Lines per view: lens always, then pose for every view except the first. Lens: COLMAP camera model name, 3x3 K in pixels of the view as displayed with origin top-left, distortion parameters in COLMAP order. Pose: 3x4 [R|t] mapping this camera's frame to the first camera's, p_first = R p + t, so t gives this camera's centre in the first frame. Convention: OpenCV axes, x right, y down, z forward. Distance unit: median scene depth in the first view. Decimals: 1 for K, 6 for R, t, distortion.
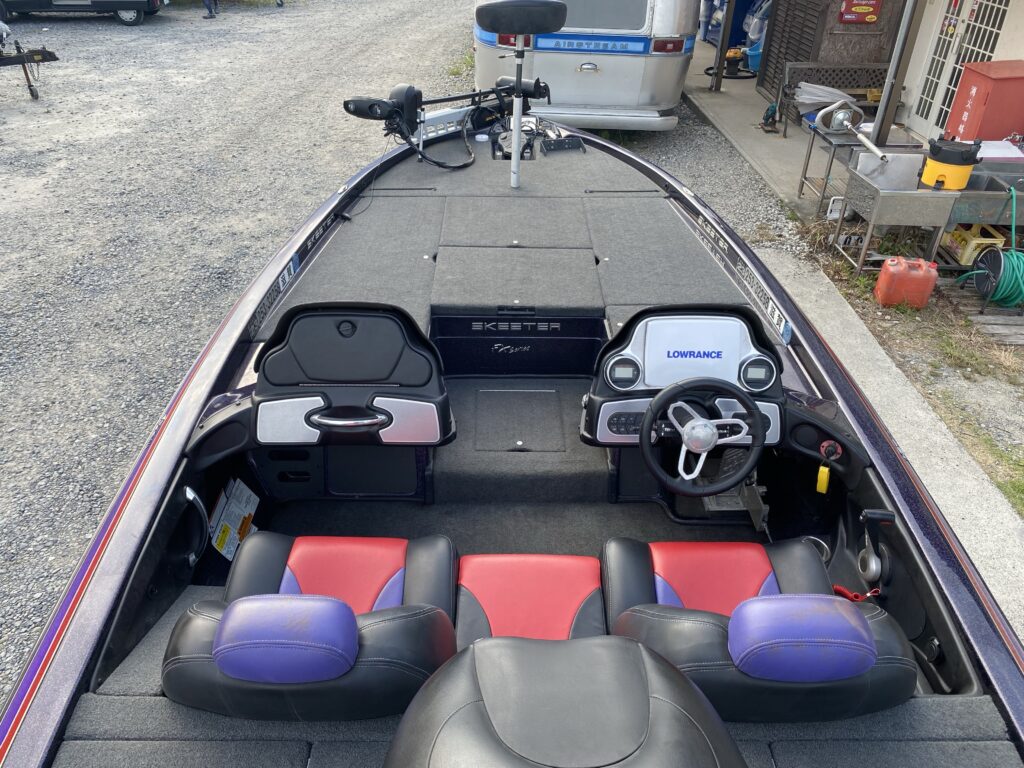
lens RADIAL K [[792.1, 0, 509.2], [0, 792.1, 384.8], [0, 0, 1]] dist [0.010034, -0.007962]
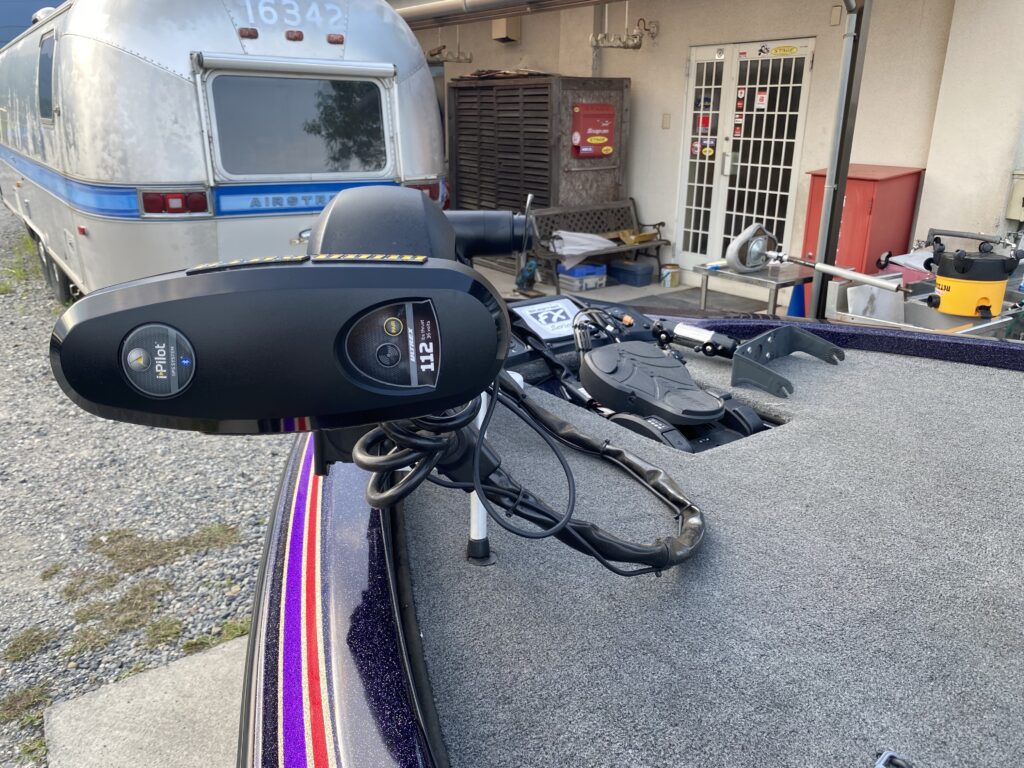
lens RADIAL K [[792.1, 0, 509.2], [0, 792.1, 384.8], [0, 0, 1]] dist [0.010034, -0.007962]
pose [[0.830947, -0.202457, 0.518207, -0.110167], [0.316266, 0.938195, -0.140593, -0.166170], [-0.457715, 0.280716, 0.843620, 0.465953]]
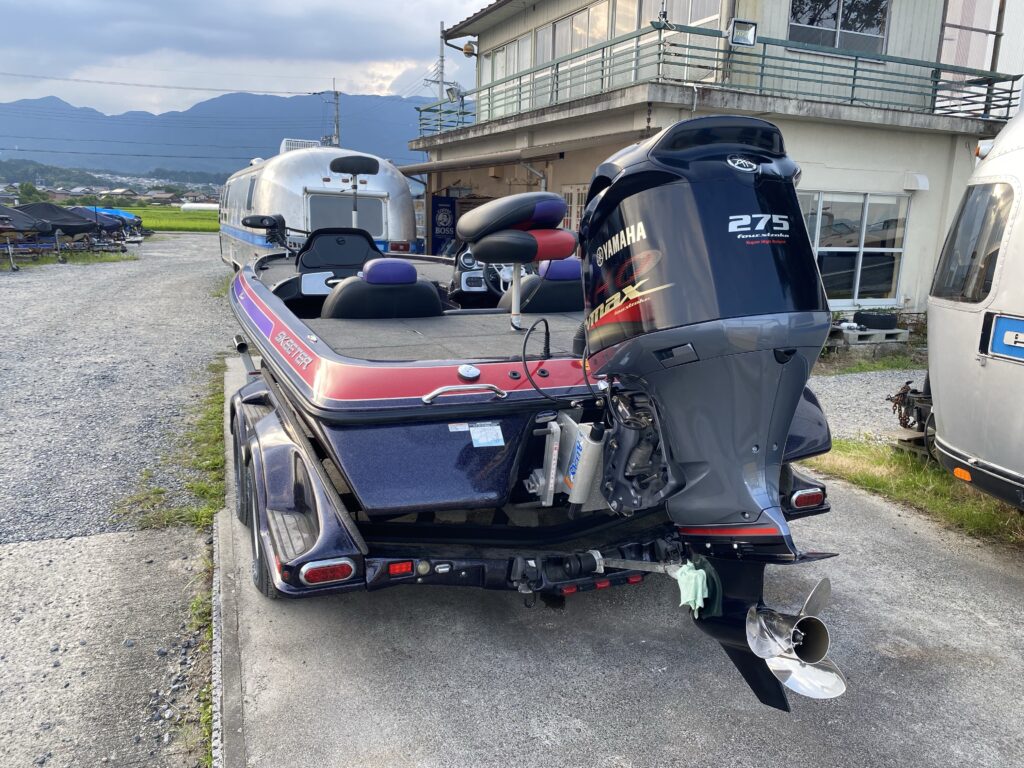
lens RADIAL K [[792.1, 0, 509.2], [0, 792.1, 384.8], [0, 0, 1]] dist [0.010034, -0.007962]
pose [[0.925663, -0.072553, 0.371327, -0.170748], [0.195364, 0.932137, -0.304883, 0.288160], [-0.324007, 0.354763, 0.877019, -0.244745]]
